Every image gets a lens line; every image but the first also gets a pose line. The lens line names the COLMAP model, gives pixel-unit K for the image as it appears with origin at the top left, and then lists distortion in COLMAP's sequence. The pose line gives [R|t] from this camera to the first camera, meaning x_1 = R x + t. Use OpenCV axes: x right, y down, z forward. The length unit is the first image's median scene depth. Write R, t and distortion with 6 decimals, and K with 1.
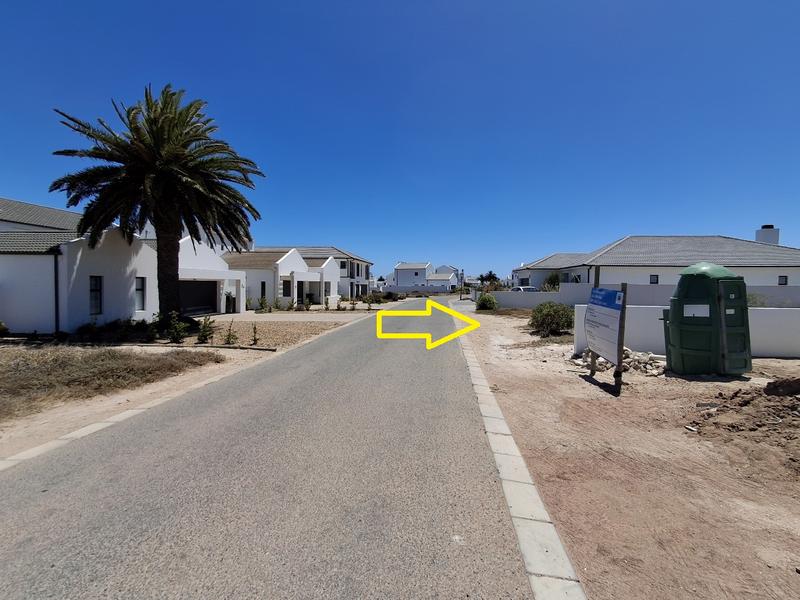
lens RADIAL K [[363.8, 0, 403.8], [0, 363.8, 299.5], [0, 0, 1]] dist [-0.004297, -0.000415]
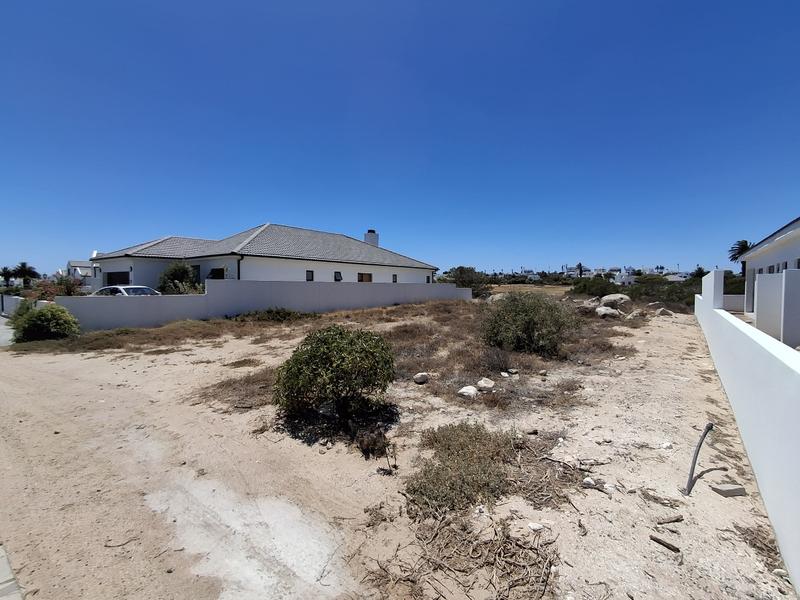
lens RADIAL K [[363.8, 0, 401.6], [0, 363.8, 299.8], [0, 0, 1]] dist [-0.004297, -0.000415]
pose [[0.501775, -0.041039, 0.864024, 0.050431], [0.036551, 0.998988, 0.026223, -0.011757], [-0.864226, 0.018423, 0.502767, 0.315443]]
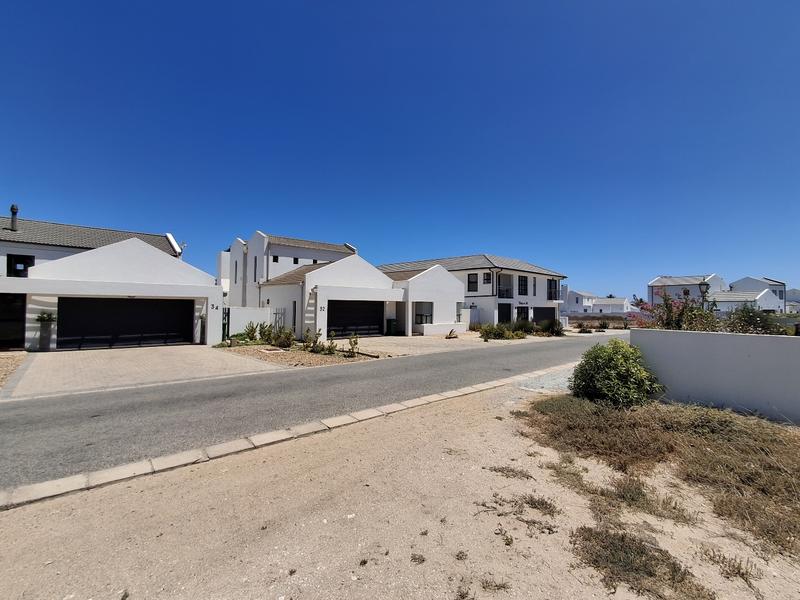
lens RADIAL K [[363.8, 0, 401.1], [0, 363.8, 303.2], [0, 0, 1]] dist [-0.004297, -0.000415]
pose [[0.762122, -0.005570, -0.647410, 0.214761], [-0.030420, 0.998551, -0.044401, -0.018150], [0.646718, 0.053534, 0.760848, 0.535598]]
